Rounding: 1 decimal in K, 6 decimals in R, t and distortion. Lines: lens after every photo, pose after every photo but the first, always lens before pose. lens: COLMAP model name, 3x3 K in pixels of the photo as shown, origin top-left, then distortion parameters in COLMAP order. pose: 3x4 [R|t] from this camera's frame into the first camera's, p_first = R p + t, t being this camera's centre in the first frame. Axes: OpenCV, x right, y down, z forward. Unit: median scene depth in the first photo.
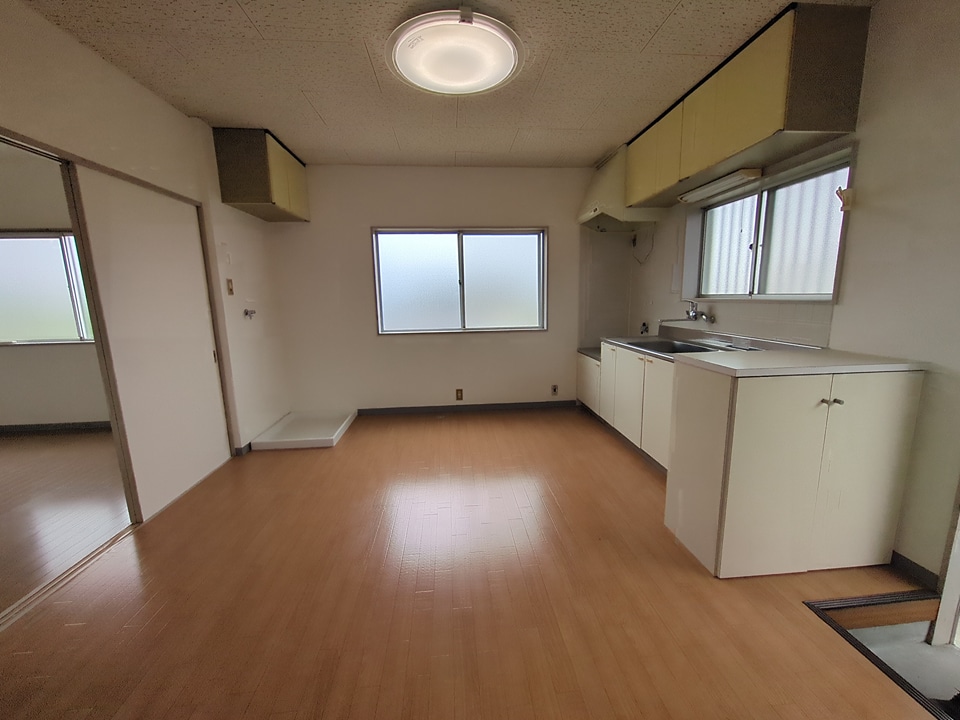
lens RADIAL K [[380.3, 0, 480.5], [0, 380.3, 356.0], [0, 0, 1]] dist [-0.003598, 0.001426]
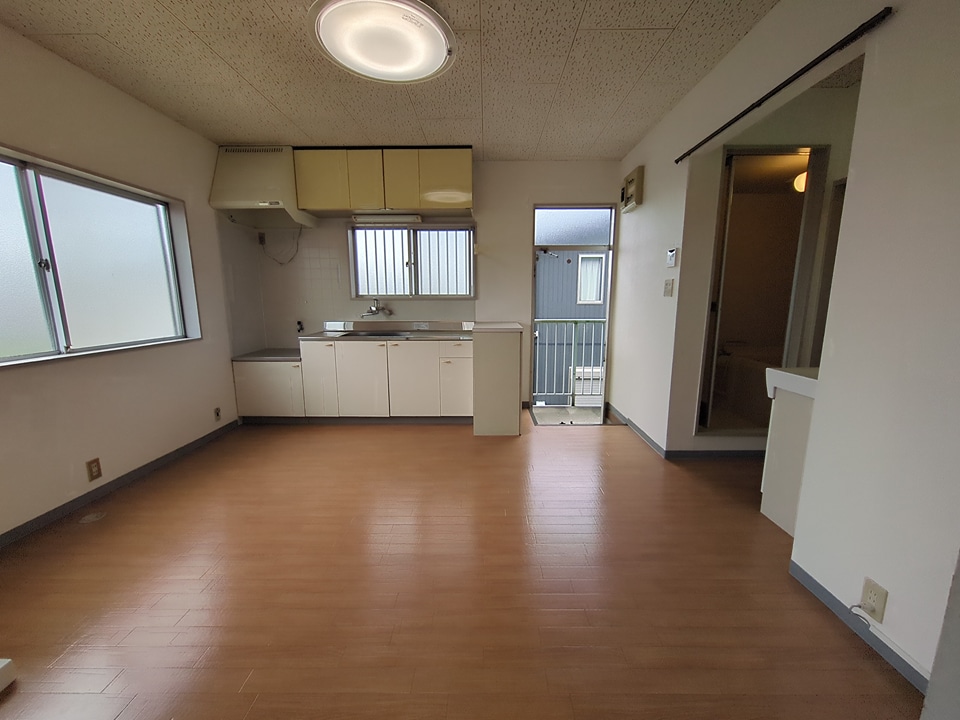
lens RADIAL K [[380.3, 0, 486.0], [0, 380.3, 358.3], [0, 0, 1]] dist [-0.003598, 0.001426]
pose [[0.089403, -0.143950, 0.985538, -0.694684], [0.155899, 0.979326, 0.128900, -0.051355], [-0.983719, 0.142120, 0.109996, 0.476221]]
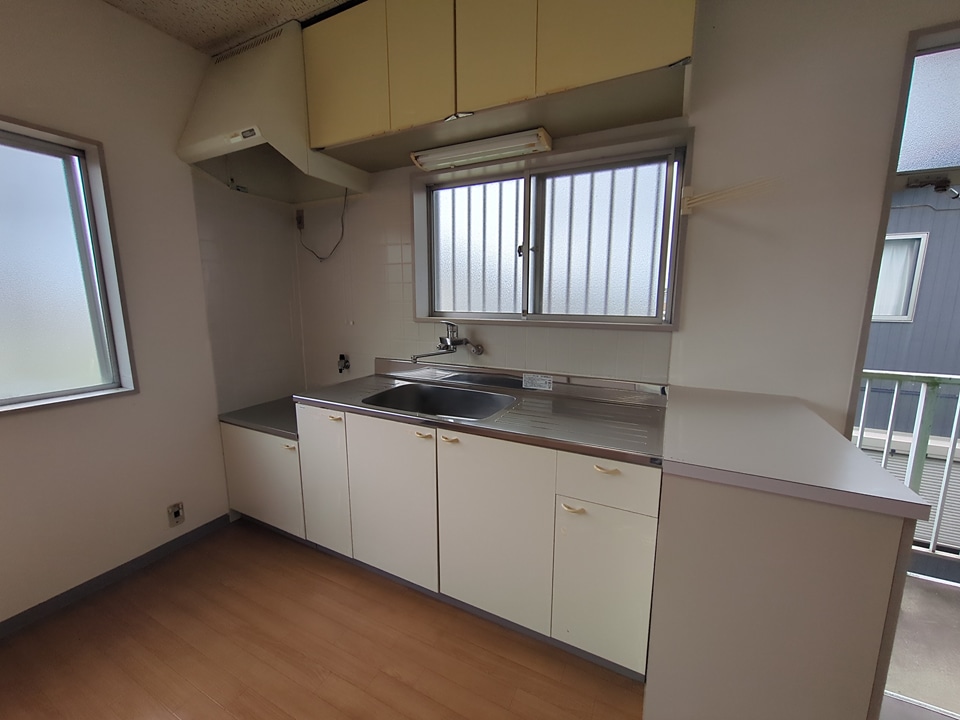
lens RADIAL K [[380.3, 0, 486.4], [0, 380.3, 359.0], [0, 0, 1]] dist [-0.003598, 0.001426]
pose [[0.512188, -0.116454, 0.850942, 0.022464], [0.120848, 0.990680, 0.062838, -0.110268], [-0.850329, 0.070650, 0.521488, 0.573004]]
